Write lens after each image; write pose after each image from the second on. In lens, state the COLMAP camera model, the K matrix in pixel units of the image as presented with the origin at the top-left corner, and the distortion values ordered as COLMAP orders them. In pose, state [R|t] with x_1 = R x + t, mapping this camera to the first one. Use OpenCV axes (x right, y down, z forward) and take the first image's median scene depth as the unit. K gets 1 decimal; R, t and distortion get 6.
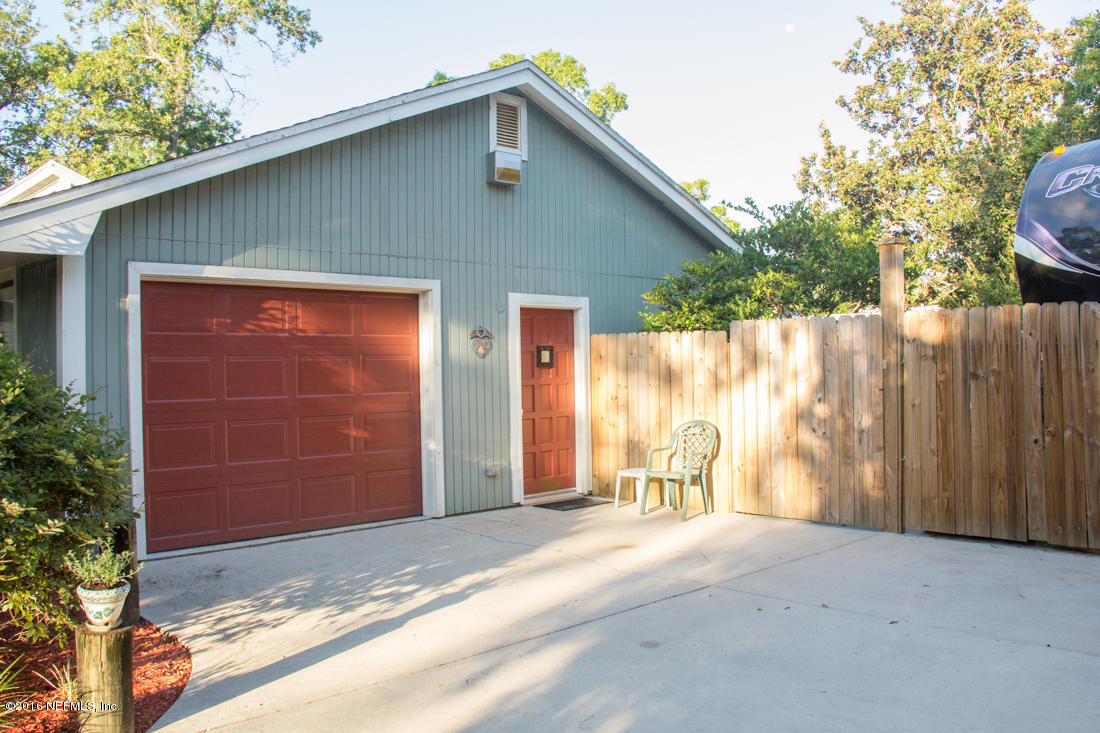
lens RADIAL K [[939.3, 0, 551.8], [0, 939.3, 364.5], [0, 0, 1]] dist [-0.150492, 0.028095]
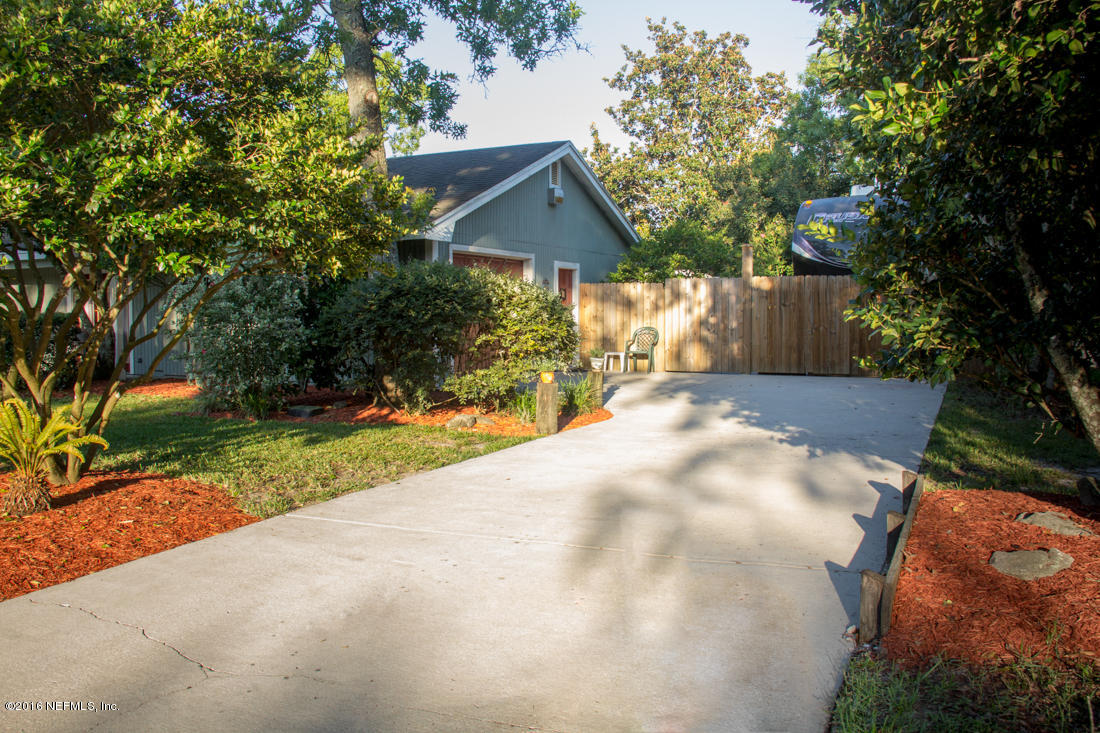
lens RADIAL K [[939.3, 0, 550.6], [0, 939.3, 360.4], [0, 0, 1]] dist [-0.150492, 0.028095]
pose [[0.942447, -0.003288, 0.334339, -0.730401], [-0.012962, 0.998841, 0.046360, 0.042058], [-0.334104, -0.048026, 0.941312, -0.866261]]
